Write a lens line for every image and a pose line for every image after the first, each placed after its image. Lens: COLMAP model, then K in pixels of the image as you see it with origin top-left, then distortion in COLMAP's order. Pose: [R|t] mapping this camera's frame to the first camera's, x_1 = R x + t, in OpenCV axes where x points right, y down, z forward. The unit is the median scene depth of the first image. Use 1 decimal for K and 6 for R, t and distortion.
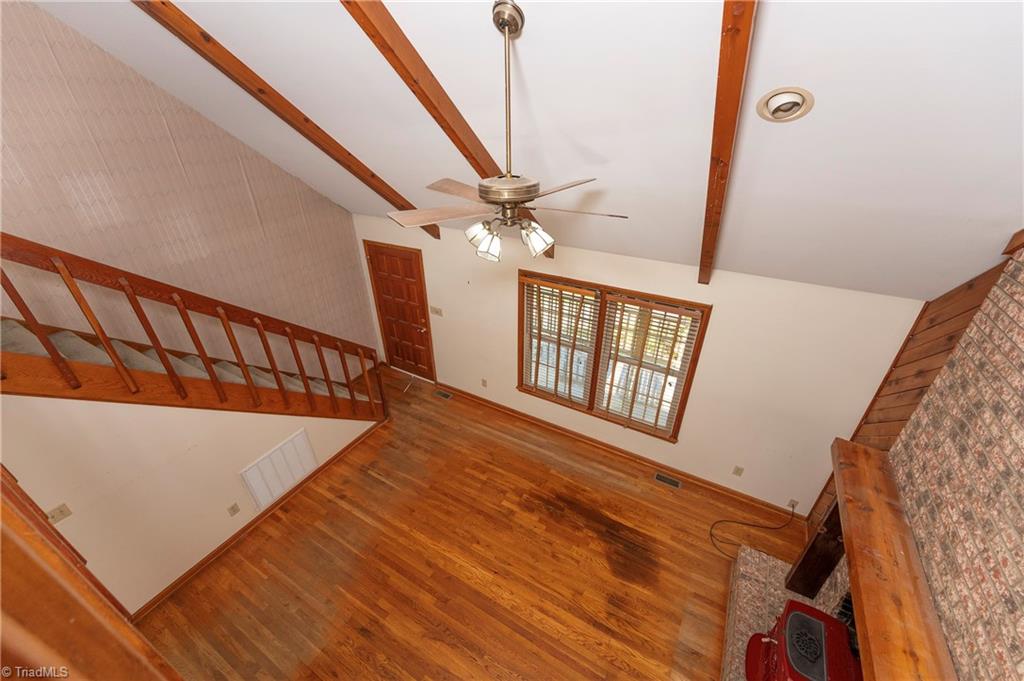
lens RADIAL K [[404.9, 0, 512.8], [0, 404.9, 340.9], [0, 0, 1]] dist [-0.004585, 0.001002]
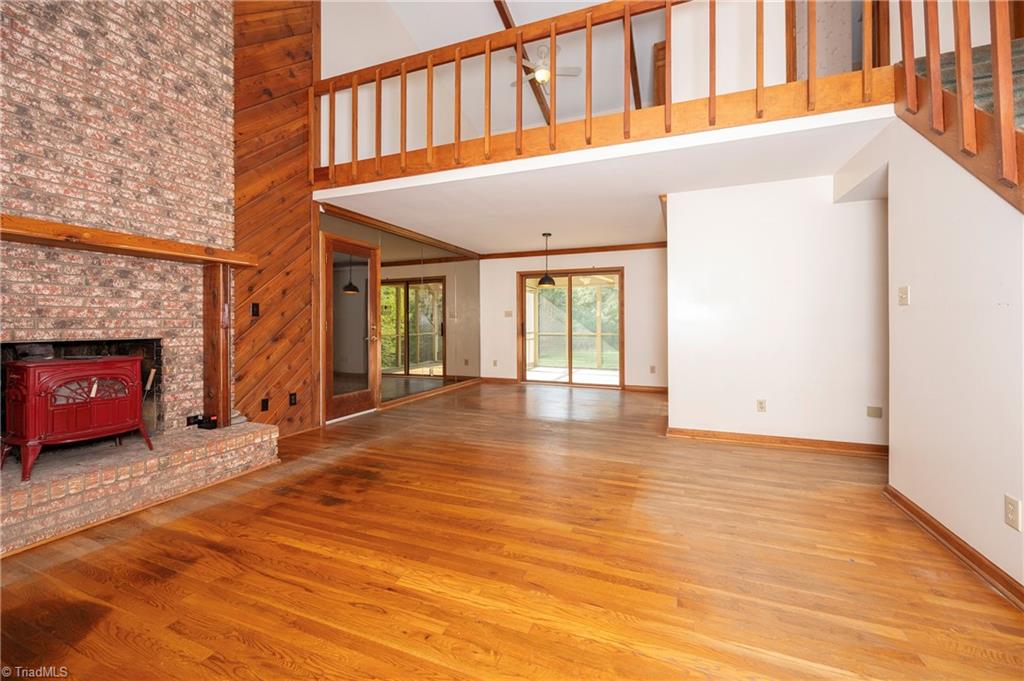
lens RADIAL K [[404.9, 0, 511.4], [0, 404.9, 335.7], [0, 0, 1]] dist [-0.004585, 0.001002]
pose [[-0.989506, 0.016591, -0.143536, -0.261967], [-0.059122, 0.859932, 0.506974, 0.186883], [0.131842, 0.510140, -0.849927, 2.813101]]
